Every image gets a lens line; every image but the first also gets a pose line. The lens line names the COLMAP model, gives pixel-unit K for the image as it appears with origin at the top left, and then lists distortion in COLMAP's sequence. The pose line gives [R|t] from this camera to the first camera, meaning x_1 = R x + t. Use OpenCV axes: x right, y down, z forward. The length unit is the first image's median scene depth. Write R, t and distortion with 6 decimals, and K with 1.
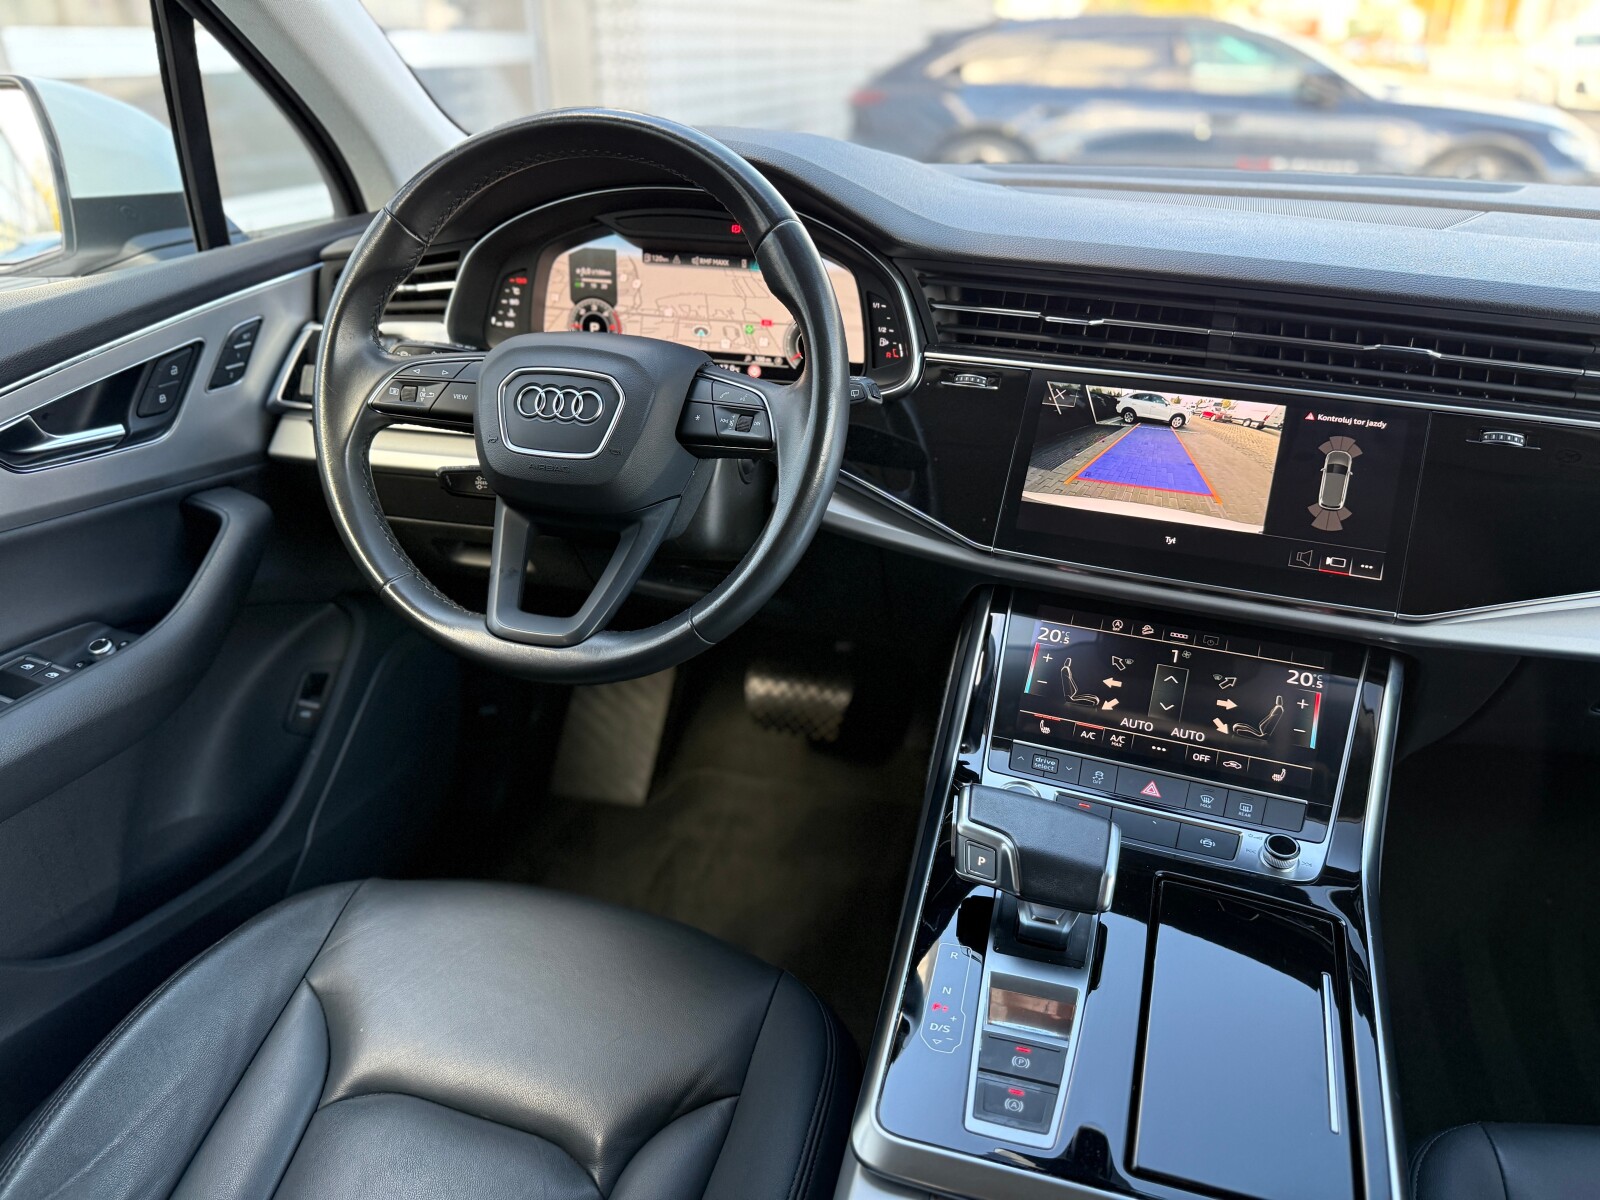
lens RADIAL K [[1132.5, 0, 790.7], [0, 1132.5, 599.1], [0, 0, 1]] dist [0.052431, -0.086604]
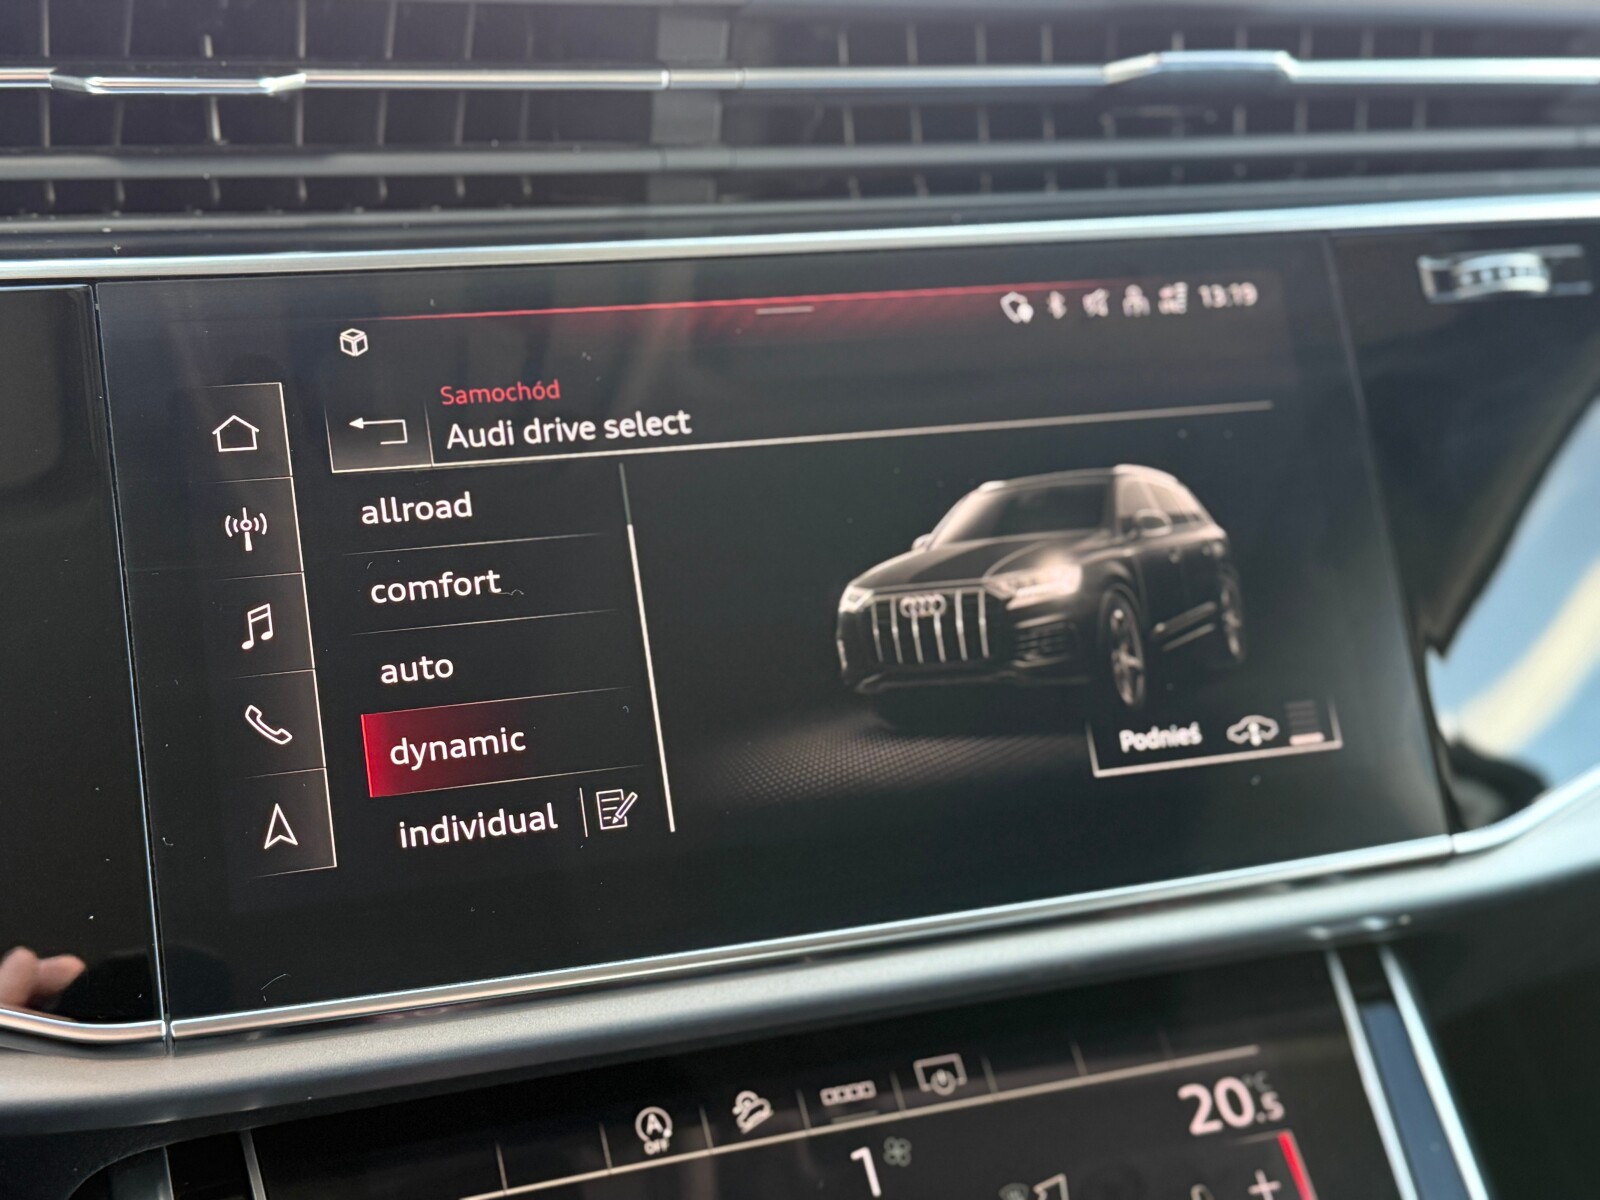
lens RADIAL K [[2174.3, 0, 787.6], [0, 2174.3, 610.8], [0, 0, 1]] dist [0.115275, 0.000000]
pose [[0.755494, -0.233436, 0.612158, 0.013225], [0.264003, 0.963623, 0.041642, -0.116859], [-0.599610, 0.130151, 0.789638, 0.553695]]
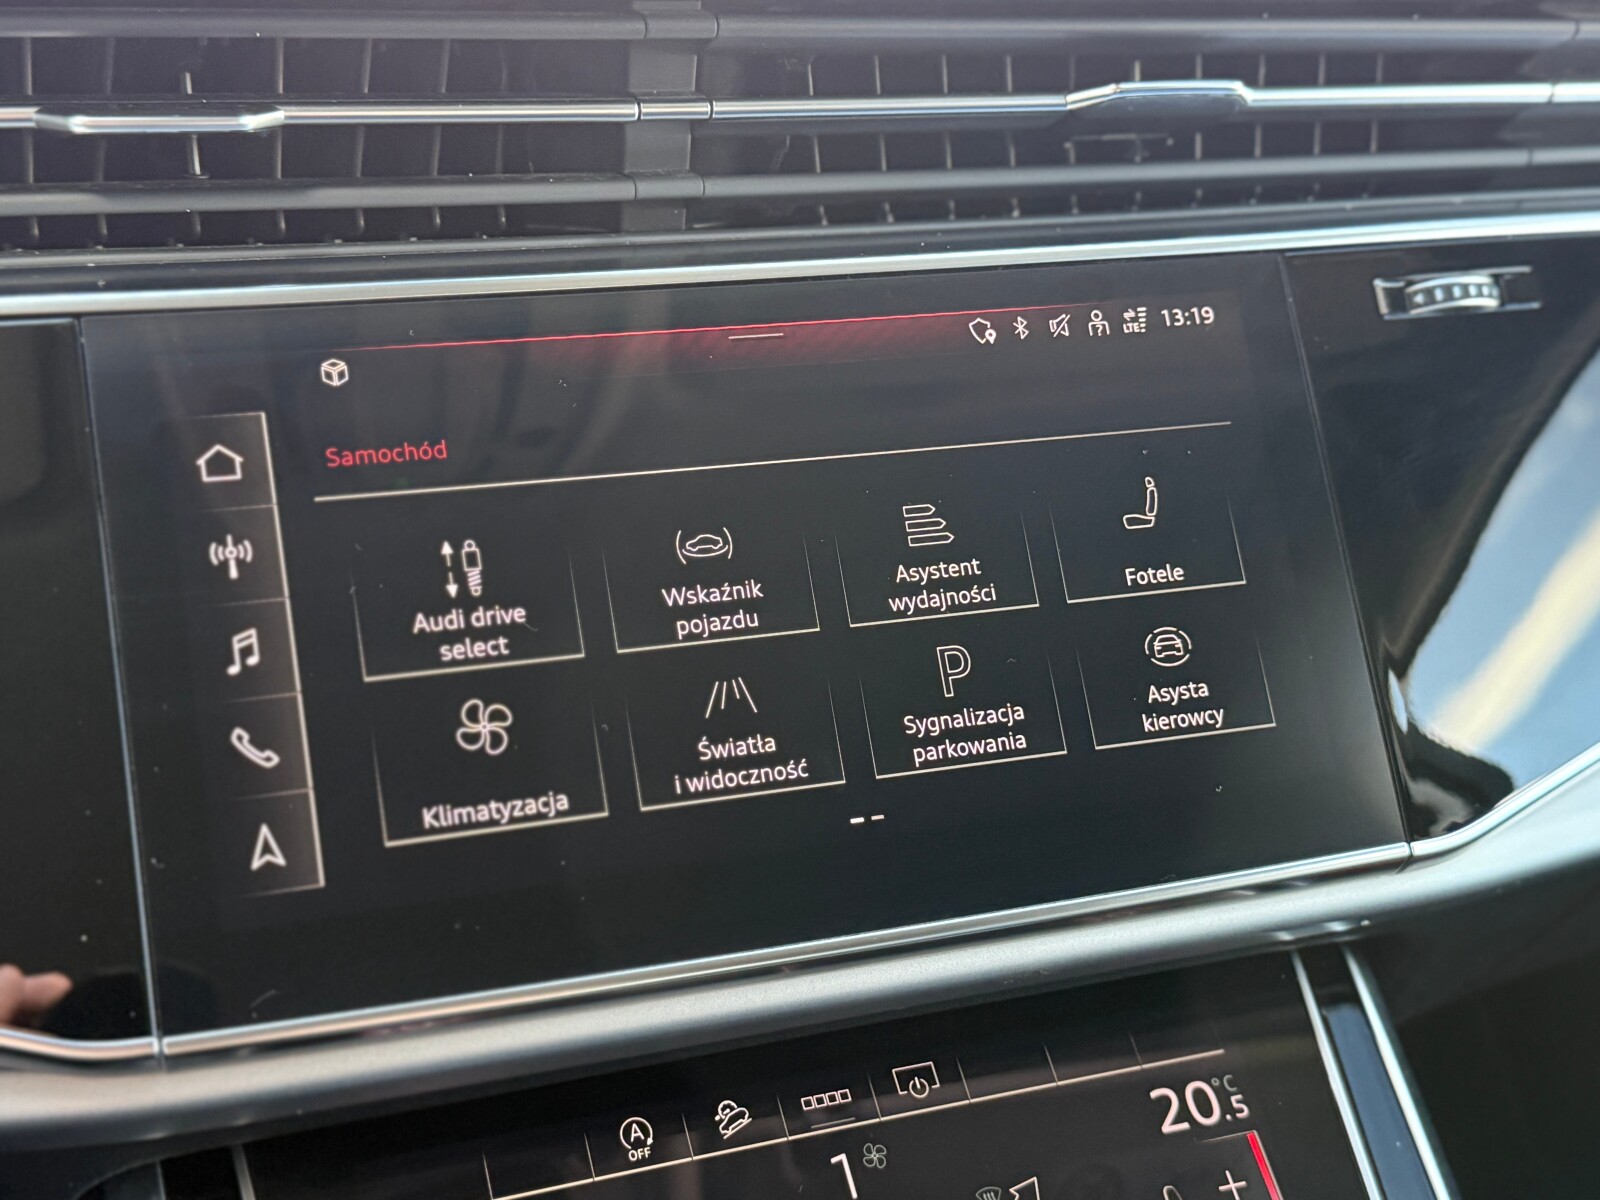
lens RADIAL K [[2174.3, 0, 795.3], [0, 2174.3, 616.7], [0, 0, 1]] dist [0.115275, 0.000000]
pose [[0.746163, -0.241613, 0.620374, 0.007343], [0.274148, 0.960662, 0.044408, -0.119913], [-0.606699, 0.136939, 0.783048, 0.540599]]
